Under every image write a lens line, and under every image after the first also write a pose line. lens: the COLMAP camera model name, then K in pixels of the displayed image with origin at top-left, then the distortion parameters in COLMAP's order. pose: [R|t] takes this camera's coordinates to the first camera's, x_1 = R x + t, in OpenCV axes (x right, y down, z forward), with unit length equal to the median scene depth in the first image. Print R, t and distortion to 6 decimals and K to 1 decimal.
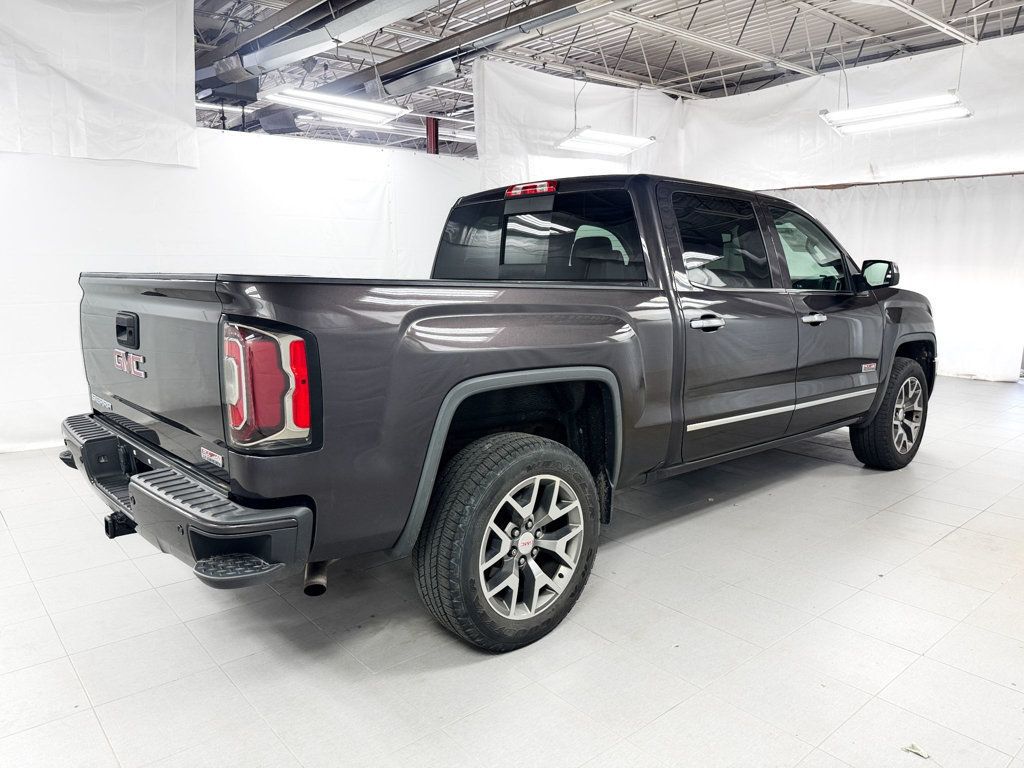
lens RADIAL K [[735.0, 0, 512.0], [0, 735.0, 384.0], [0, 0, 1]] dist [0.003153, -0.004659]
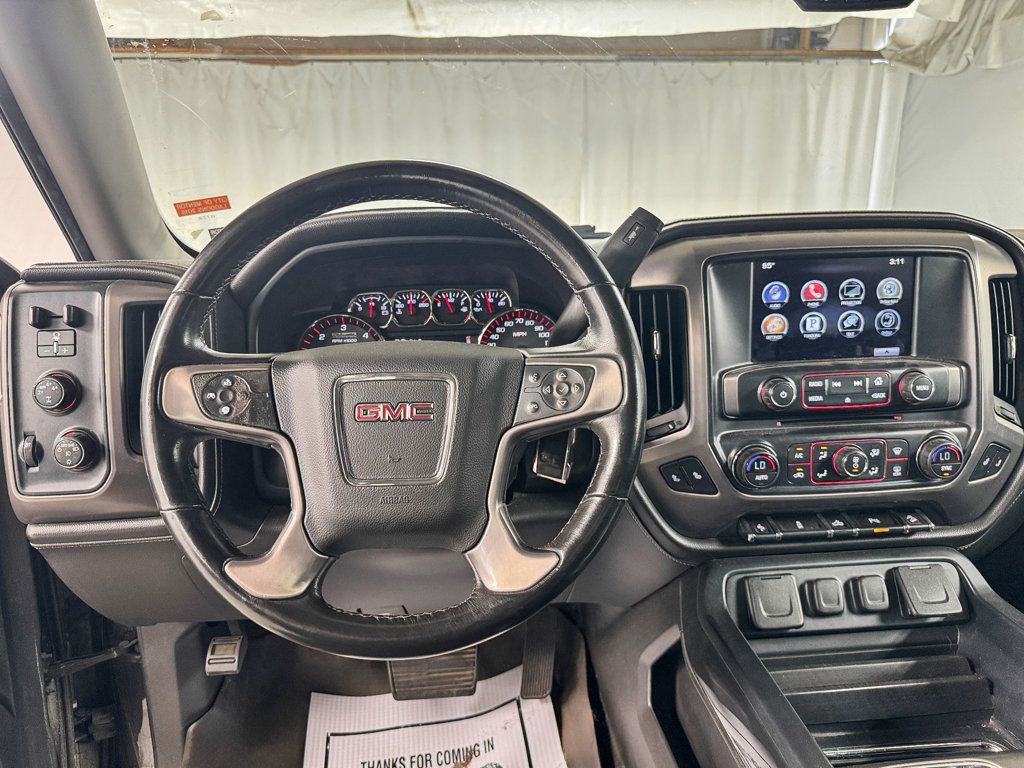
lens RADIAL K [[735.0, 0, 512.0], [0, 735.0, 384.0], [0, 0, 1]] dist [0.003153, -0.004659]
pose [[0.610468, -0.205981, 0.764788, 0.090293], [0.148902, 0.978221, 0.144609, -0.113660], [-0.777918, 0.025600, 0.627844, 0.734513]]
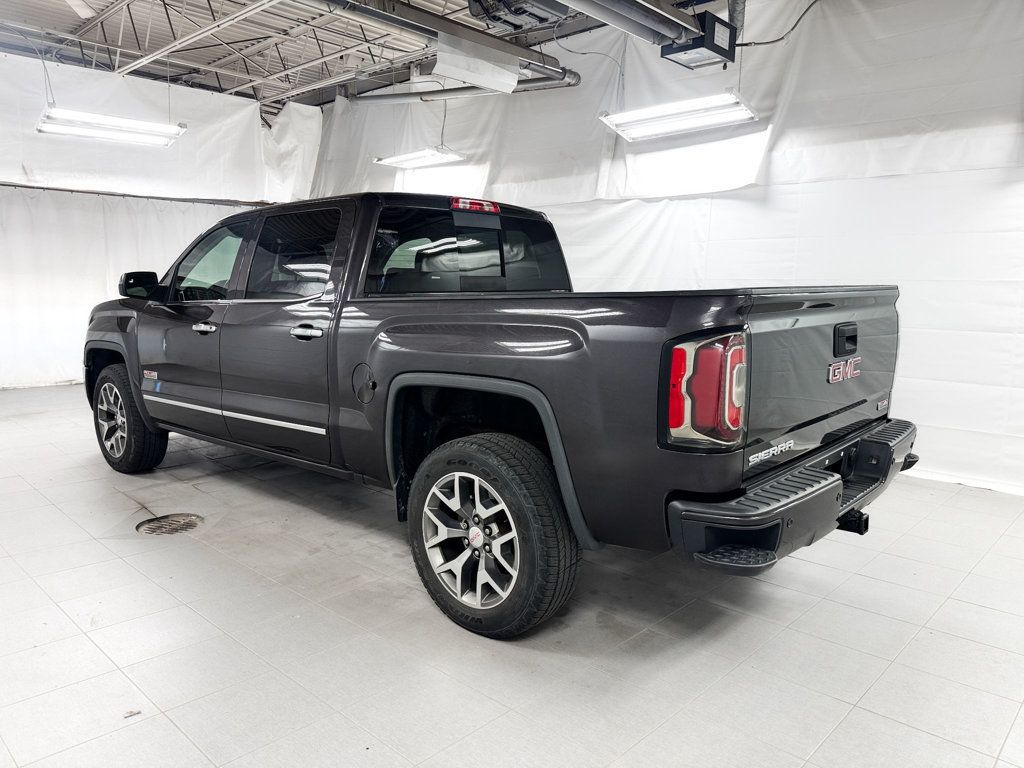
lens RADIAL K [[735.0, 0, 512.0], [0, 735.0, 384.0], [0, 0, 1]] dist [0.003153, -0.004659]
pose [[-0.099993, -0.138355, 0.985322, -0.601405], [0.149980, 0.976874, 0.152389, -0.096350], [-0.983620, 0.163017, -0.076930, 0.612939]]
